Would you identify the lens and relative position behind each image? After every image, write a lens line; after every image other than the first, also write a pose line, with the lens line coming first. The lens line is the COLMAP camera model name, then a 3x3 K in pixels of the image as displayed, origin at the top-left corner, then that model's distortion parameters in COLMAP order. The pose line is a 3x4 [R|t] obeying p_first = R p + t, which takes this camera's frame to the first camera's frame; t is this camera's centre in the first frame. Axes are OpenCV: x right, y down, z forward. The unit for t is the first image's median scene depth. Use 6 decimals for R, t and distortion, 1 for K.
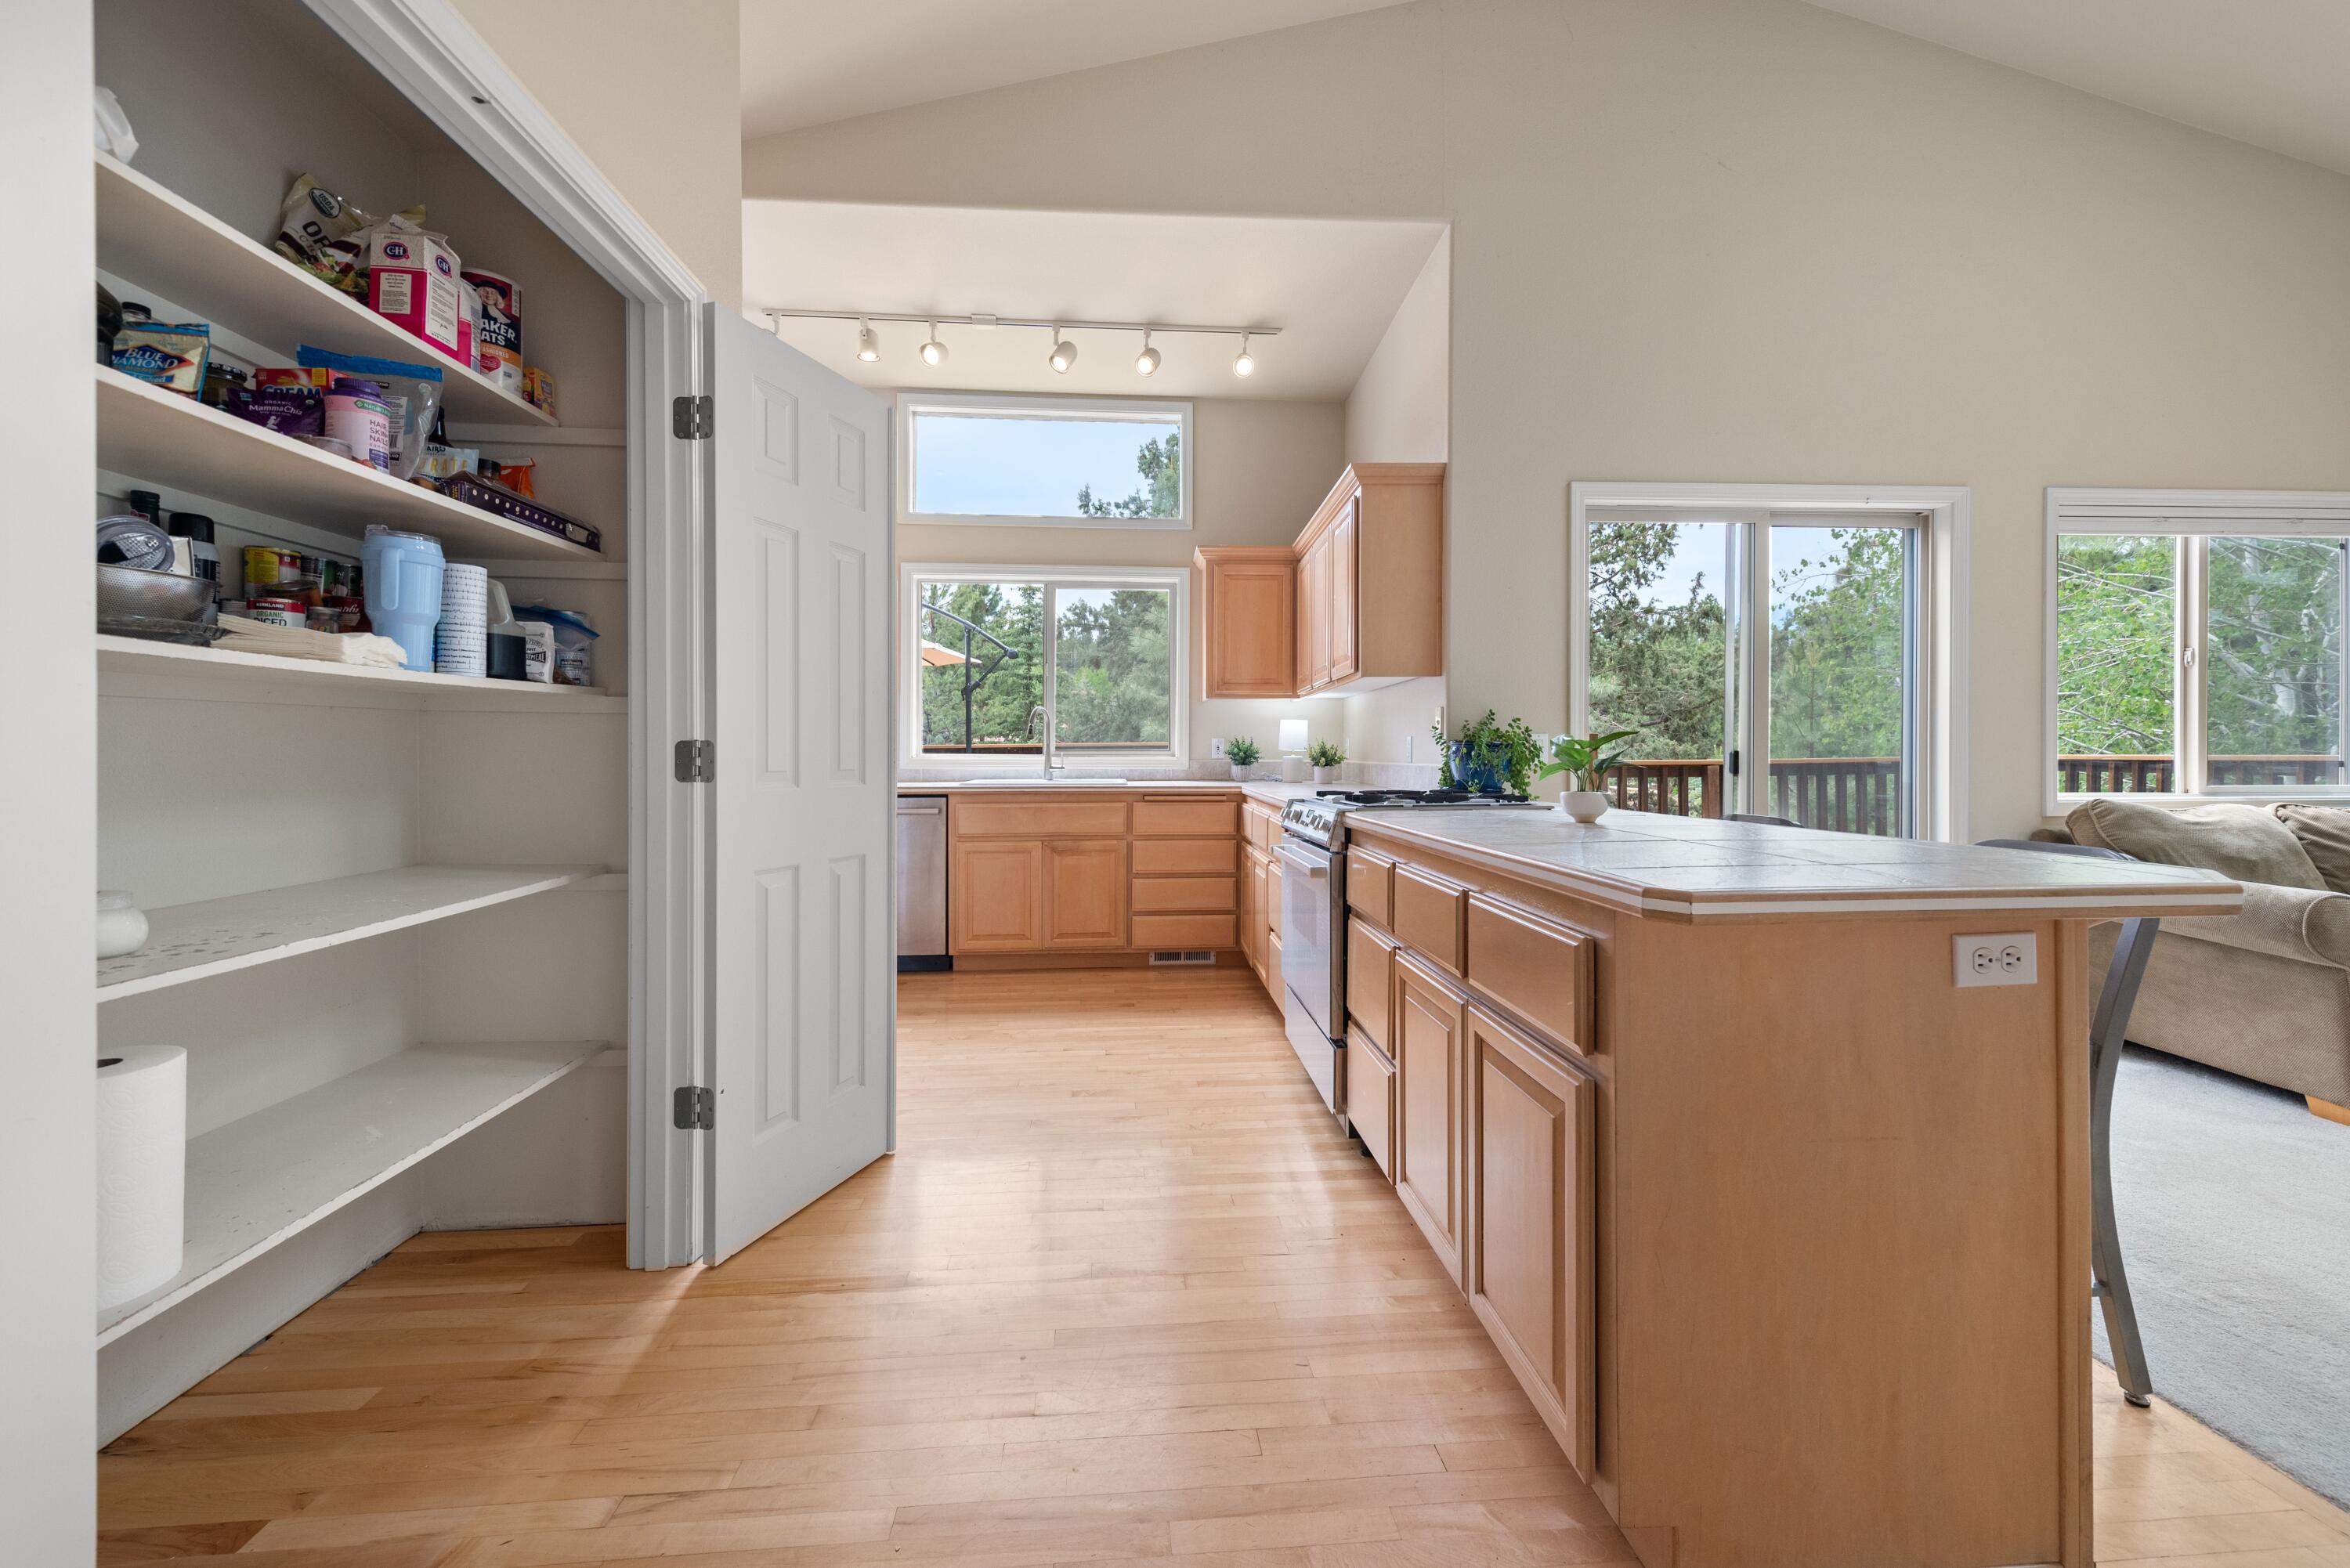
lens RADIAL K [[938.6, 0, 1178.8], [0, 938.6, 763.8], [0, 0, 1]] dist [0.012783, -0.000323]
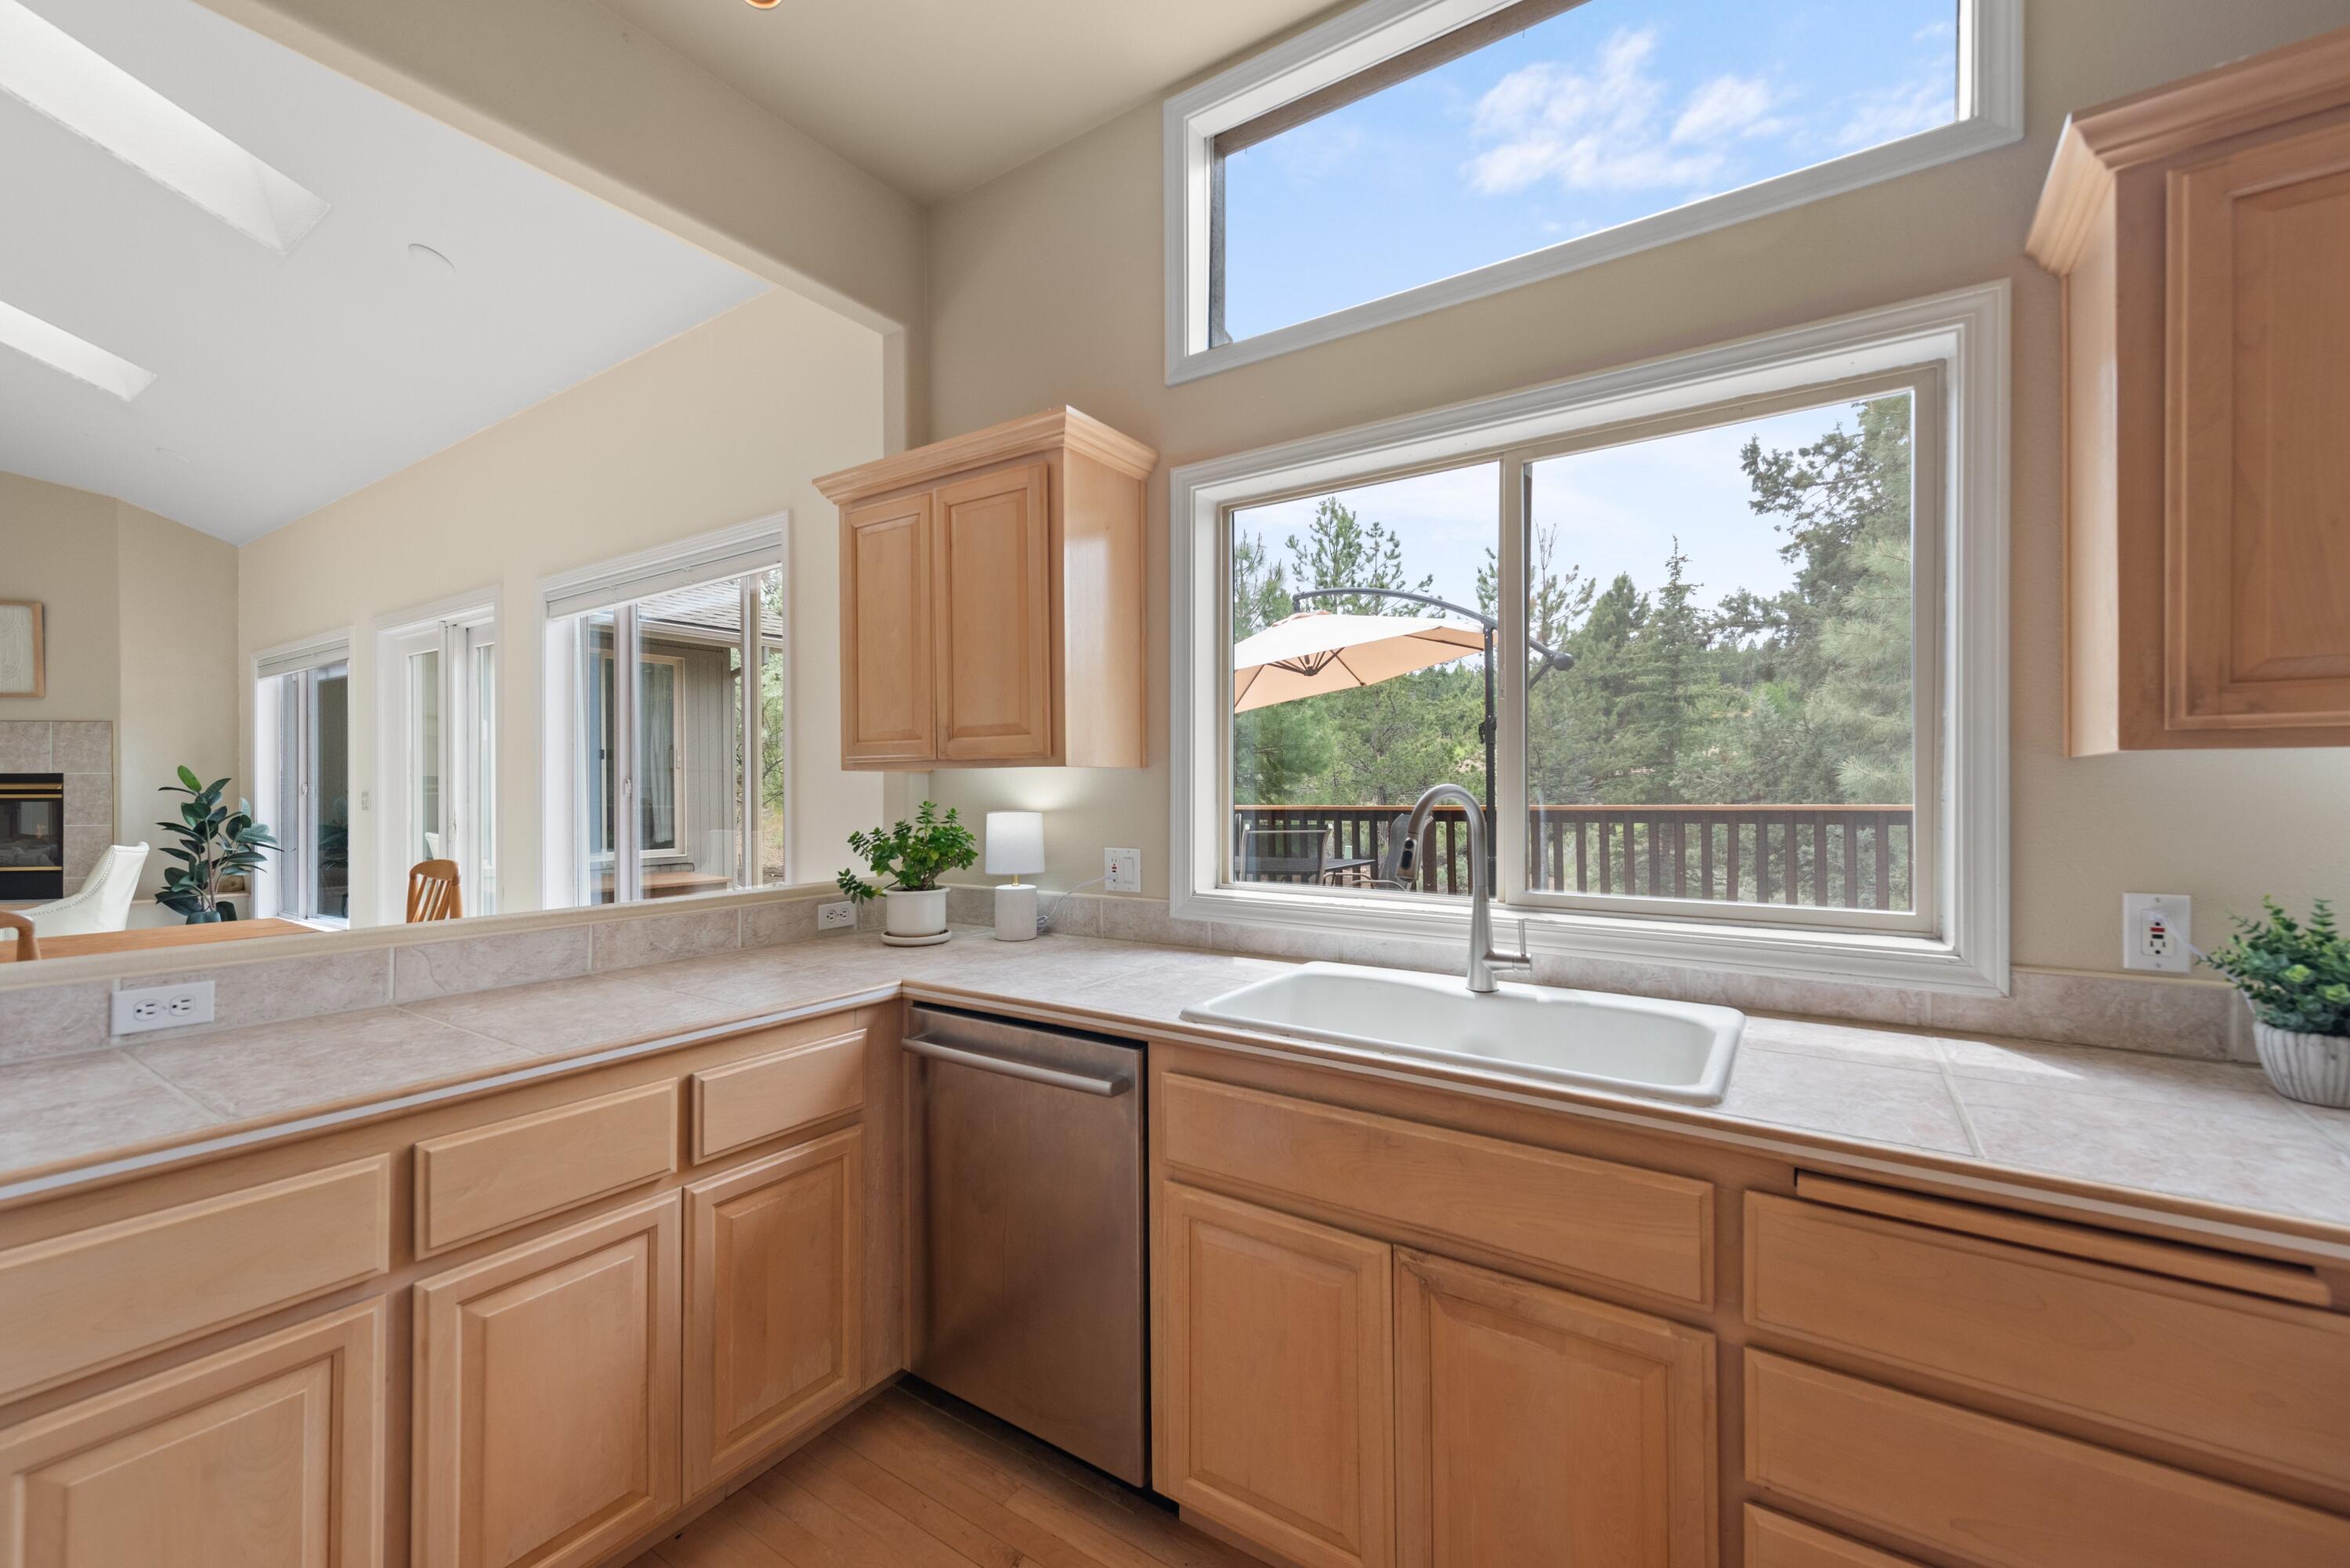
lens RADIAL K [[938.6, 0, 1181.0], [0, 938.6, 779.6], [0, 0, 1]] dist [0.012783, -0.000323]
pose [[0.792427, -0.003398, -0.609958, -0.003142], [-0.006412, 0.999883, -0.013900, -0.014047], [0.609933, 0.014926, 0.792312, 0.161200]]
